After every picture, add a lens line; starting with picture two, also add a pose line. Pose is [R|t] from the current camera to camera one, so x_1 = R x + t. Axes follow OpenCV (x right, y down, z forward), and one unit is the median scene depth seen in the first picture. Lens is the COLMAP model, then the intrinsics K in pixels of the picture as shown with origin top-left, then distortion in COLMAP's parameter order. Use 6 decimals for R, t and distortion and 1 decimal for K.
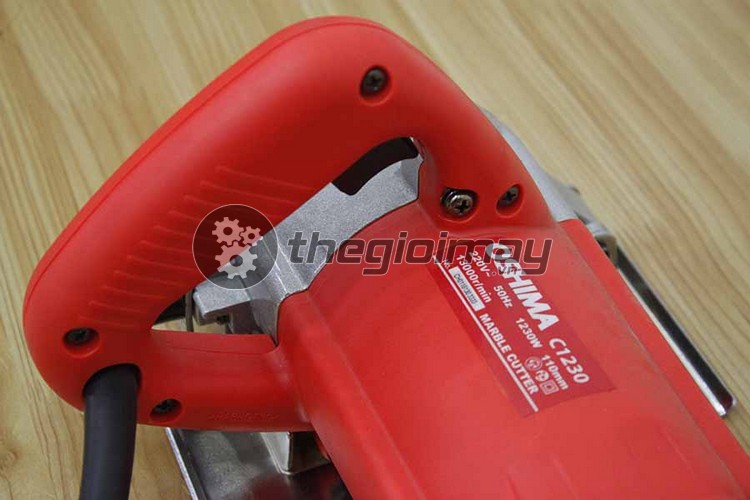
lens RADIAL K [[1802.6, 0, 375.0], [0, 1802.6, 249.9], [0, 0, 1]] dist [-0.080645, 0.000000]
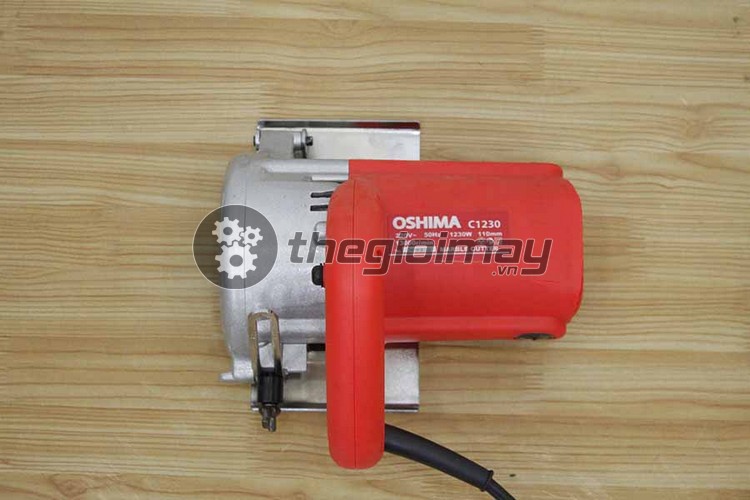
lens RADIAL K [[1774.8, 0, 374.6], [0, 1774.8, 250.1], [0, 0, 1]] dist [0.028747, 0.000000]
pose [[0.359420, -0.908153, 0.214651, -0.379467], [0.576438, 0.396956, 0.714245, -1.377684], [-0.733851, -0.132981, 0.666167, -0.239881]]
